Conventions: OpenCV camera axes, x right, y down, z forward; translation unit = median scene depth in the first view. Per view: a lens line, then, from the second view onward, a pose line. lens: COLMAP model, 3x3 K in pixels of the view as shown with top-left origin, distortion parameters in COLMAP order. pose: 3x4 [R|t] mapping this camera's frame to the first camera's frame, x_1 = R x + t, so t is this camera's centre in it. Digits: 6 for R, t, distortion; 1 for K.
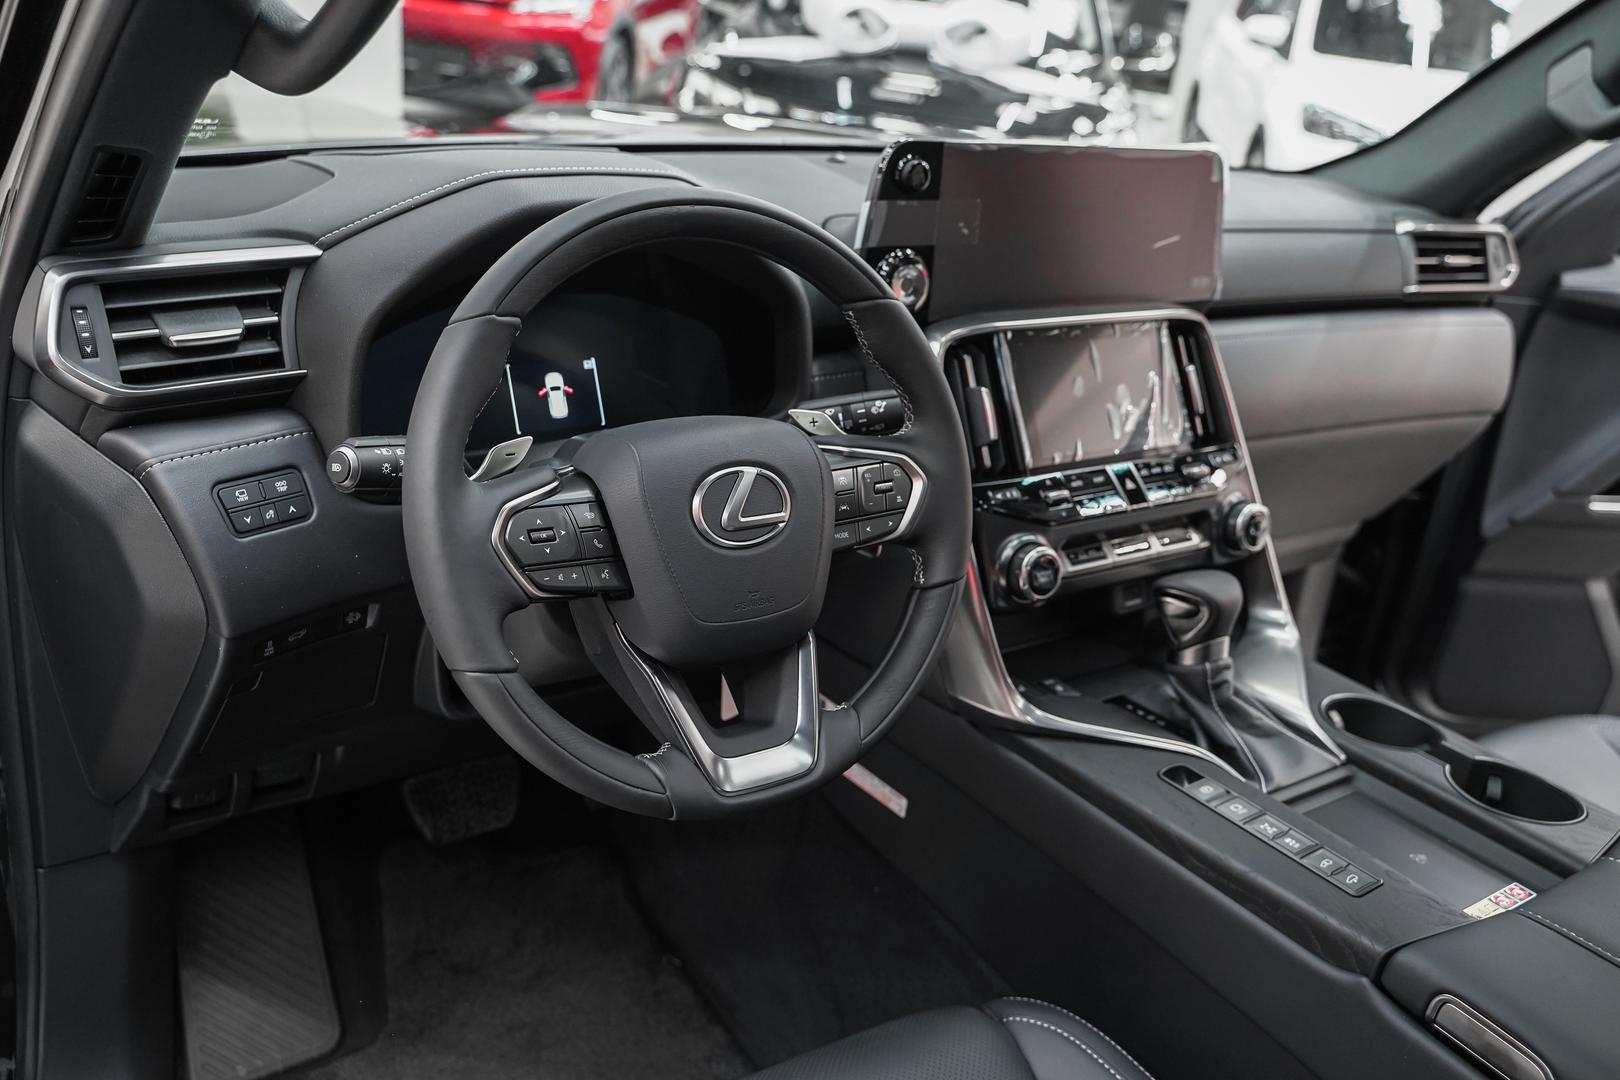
lens RADIAL K [[1321.5, 0, 793.5], [0, 1321.5, 543.0], [0, 0, 1]] dist [-0.015834, 0.000953]
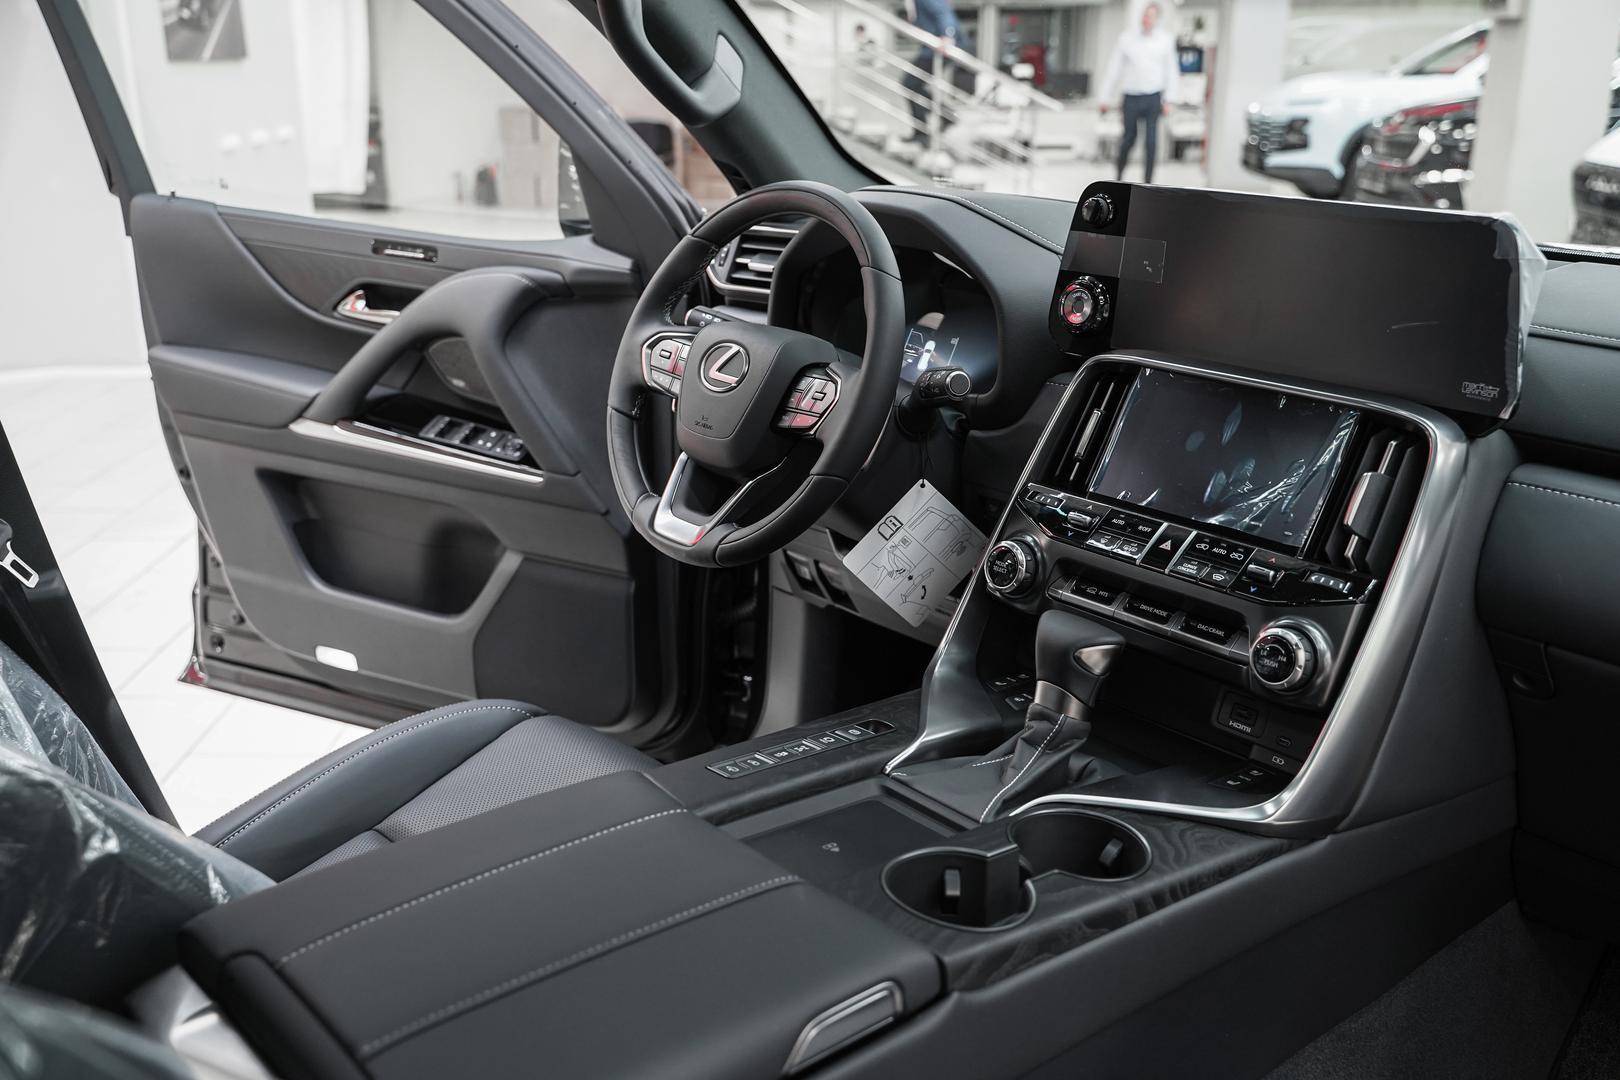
lens RADIAL K [[1530.0, 0, 810.0], [0, 1530.0, 540.0], [0, 0, 1]] dist [-0.004618, 0.009036]
pose [[0.126611, 0.199559, -0.971672, 1.227177], [-0.406938, 0.903782, 0.132591, -0.085389], [0.904639, 0.378622, 0.195636, 0.549545]]
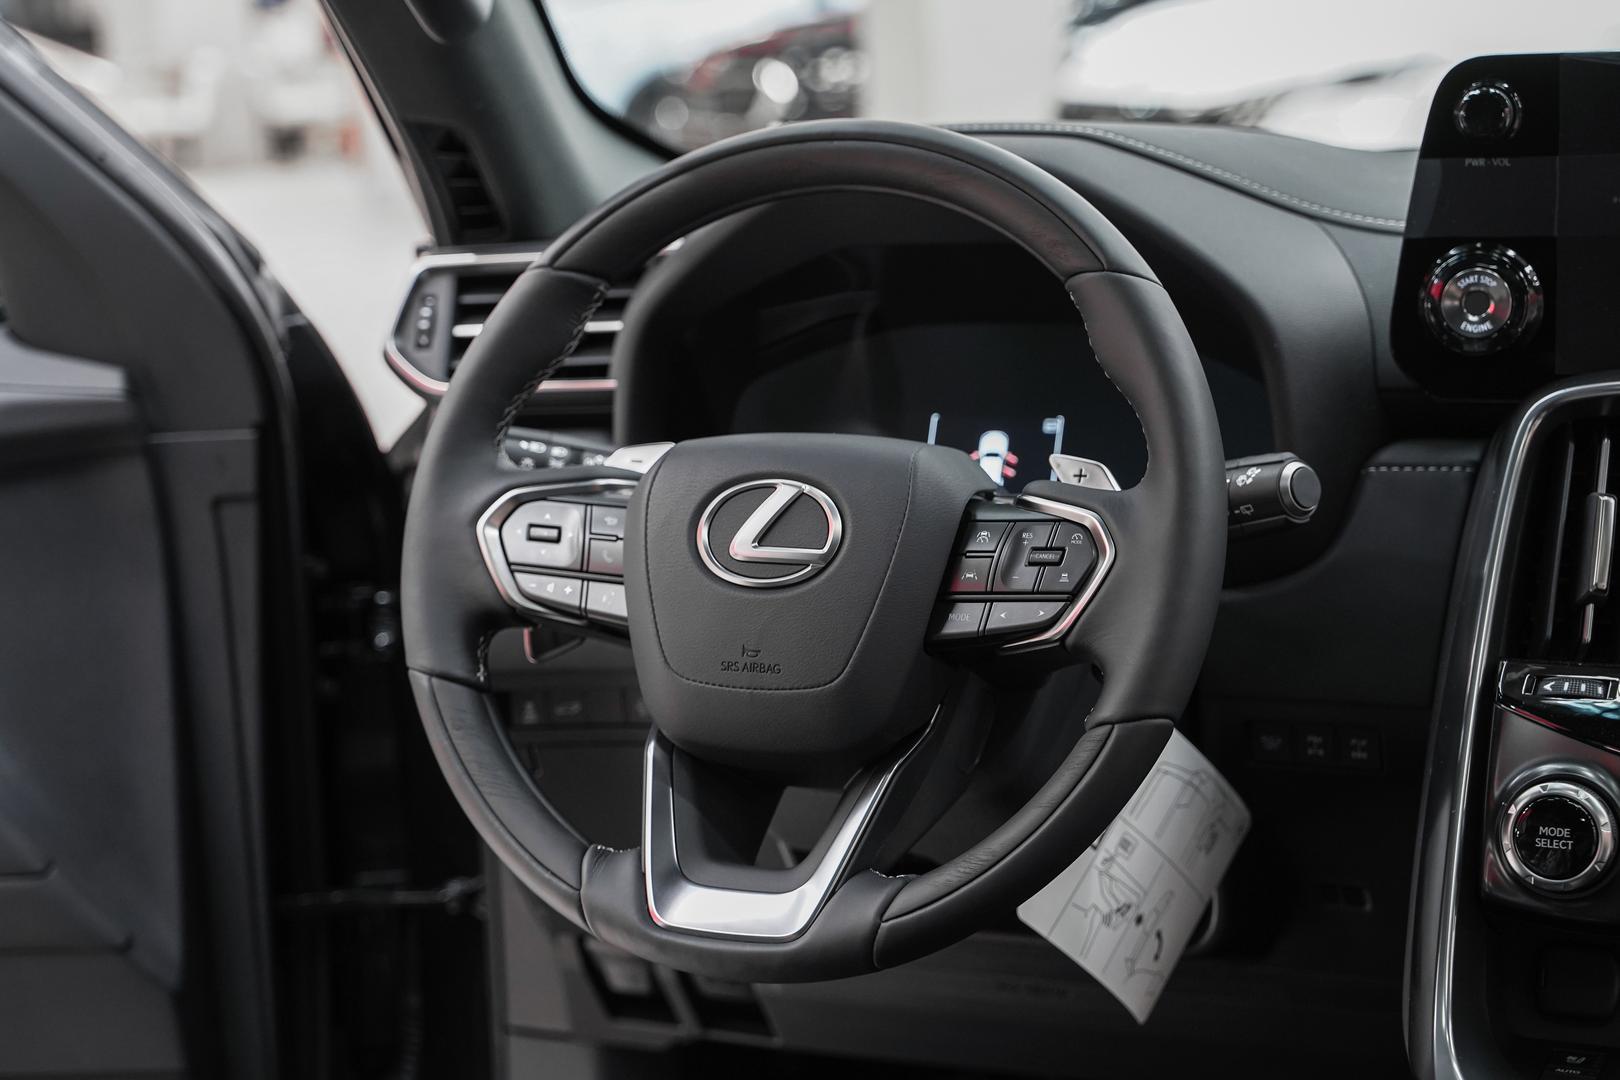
lens RADIAL K [[2825.4, 0, 807.6], [0, 2825.4, 517.6], [0, 0, 1]] dist [-0.003795, 0.005770]
pose [[0.533499, 0.027916, -0.845340, 0.858830], [-0.243941, 0.962062, -0.122182, 0.099272], [0.809859, 0.271397, 0.520069, 0.147618]]
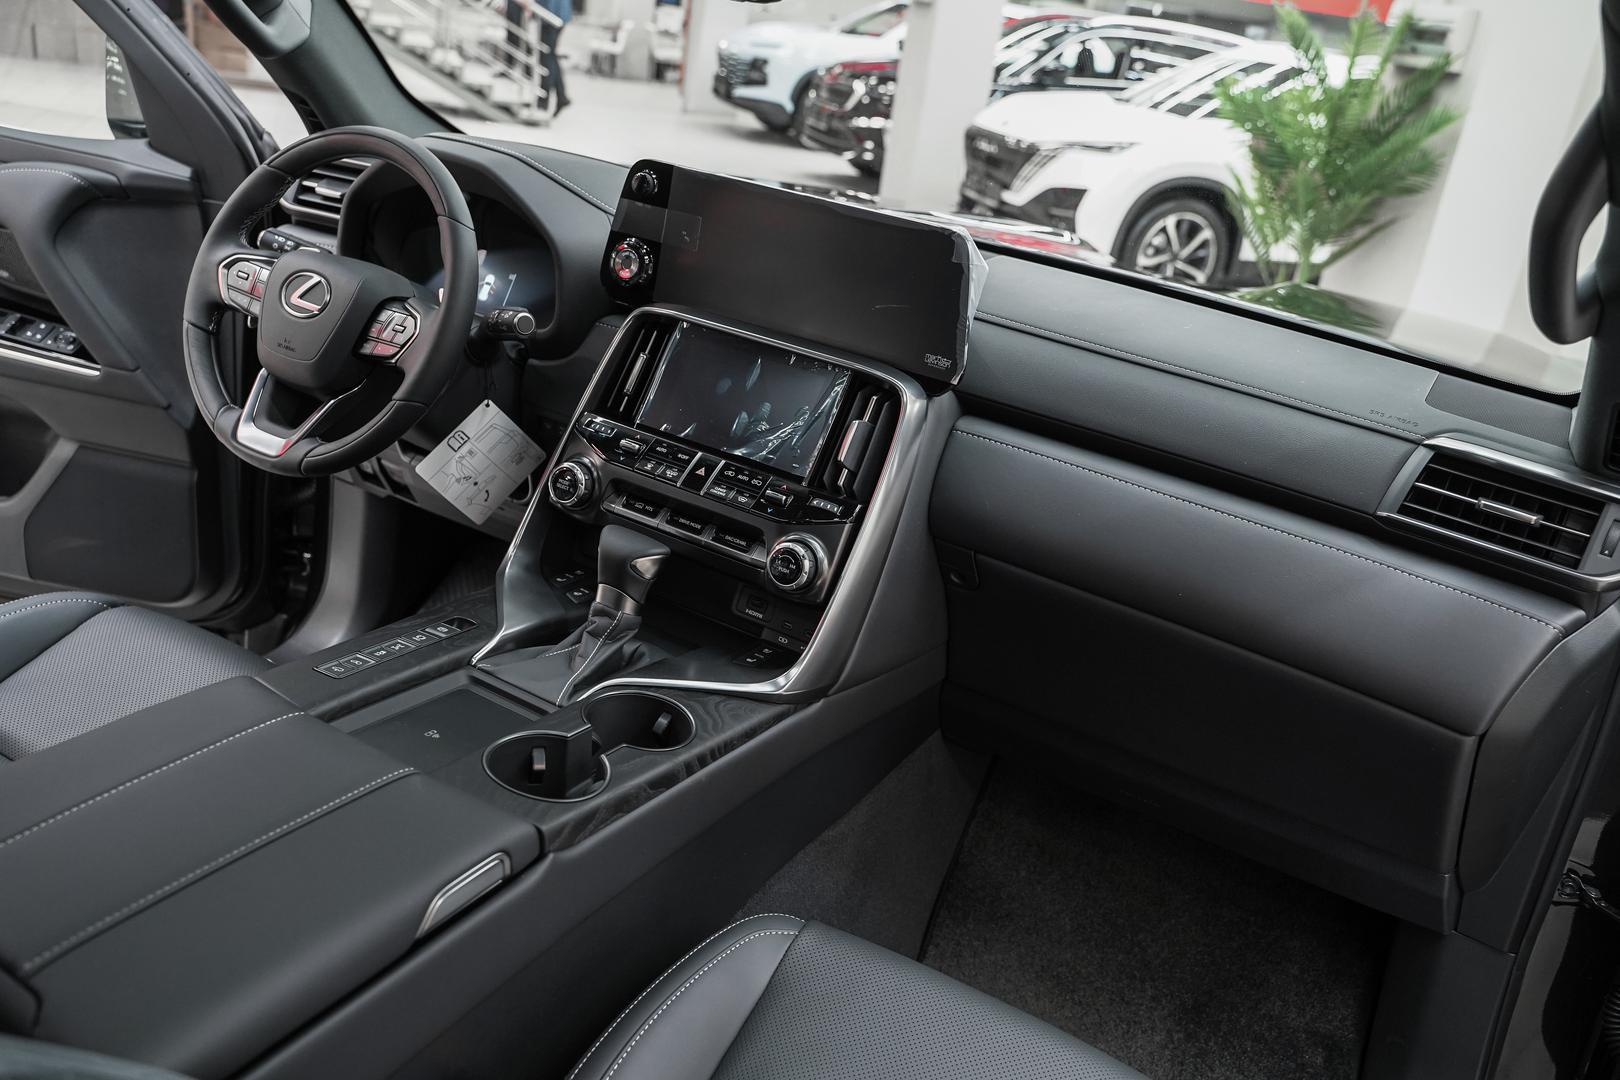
lens RADIAL K [[1298.7, 0, 814.8], [0, 1298.7, 538.3], [0, 0, 1]] dist [-0.007411, 0.000914]
pose [[0.456631, 0.298369, -0.838131, 1.228636], [-0.452208, 0.889149, 0.070159, -0.113041], [0.766157, 0.346973, 0.540938, 0.472881]]
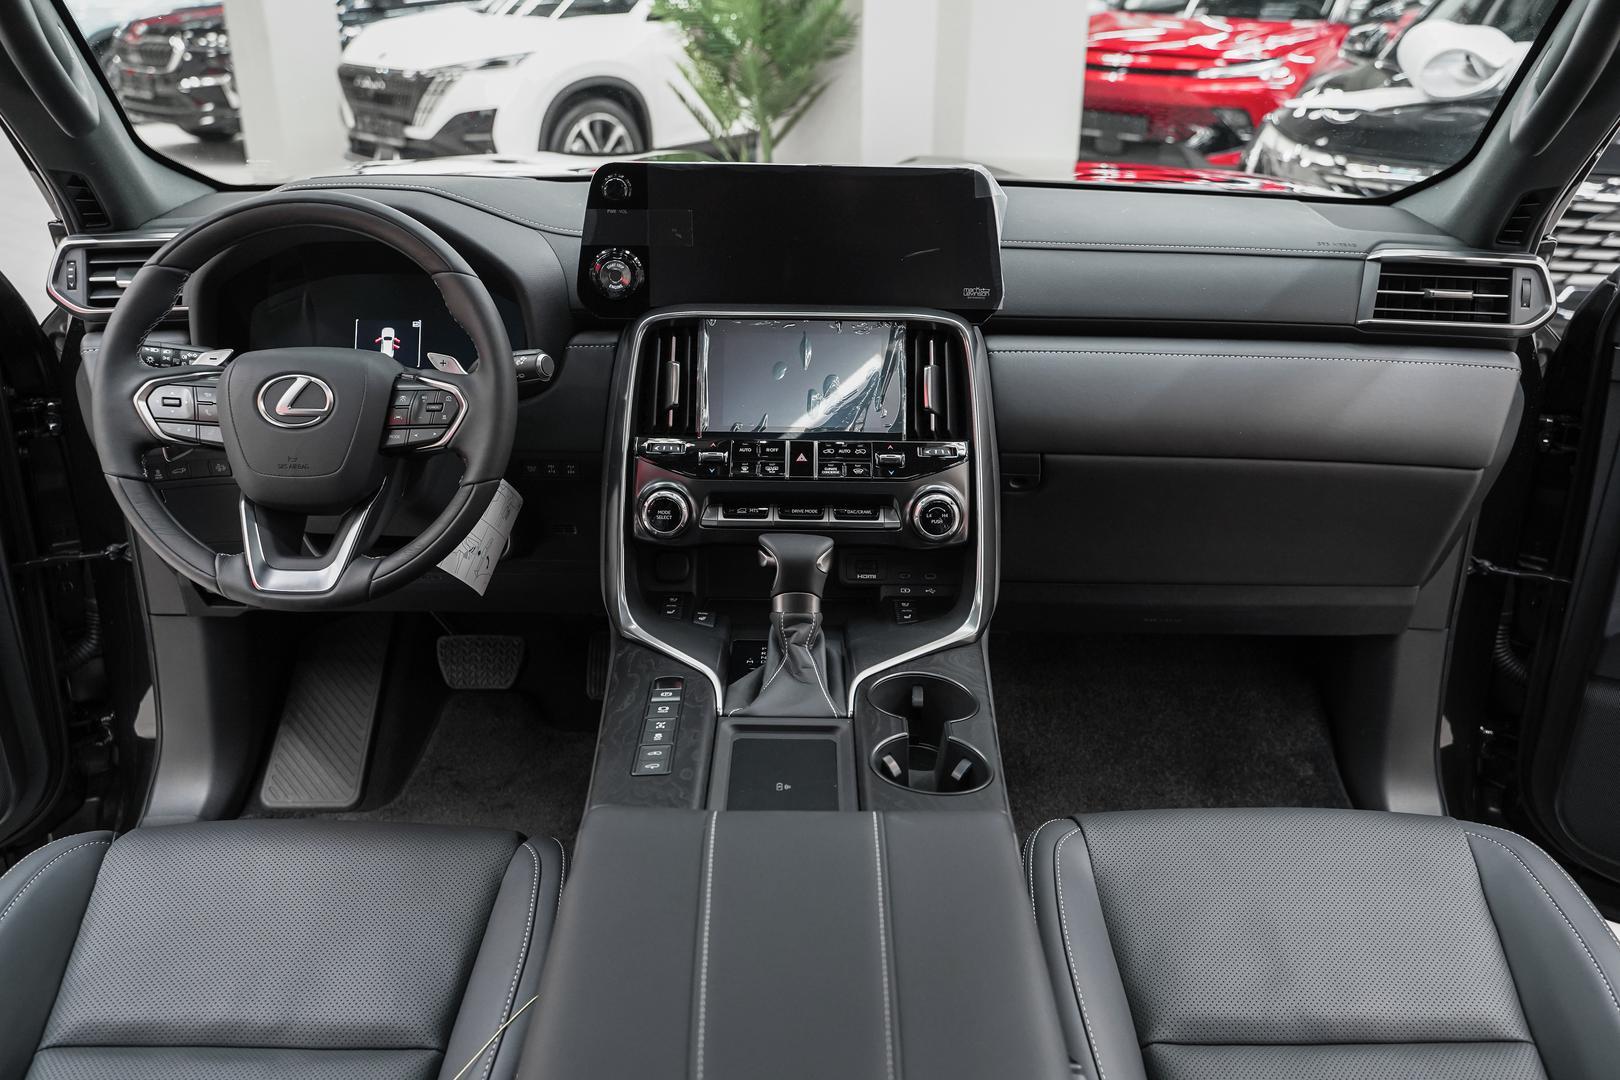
lens RADIAL K [[1307.7, 0, 810.0], [0, 1307.7, 540.0], [0, 0, 1]] dist [-0.008596, -0.002357]
pose [[0.833318, 0.130468, -0.537177, 0.856071], [-0.156724, 0.987637, -0.003250, 0.028193], [0.530112, 0.086897, 0.843463, 0.050392]]
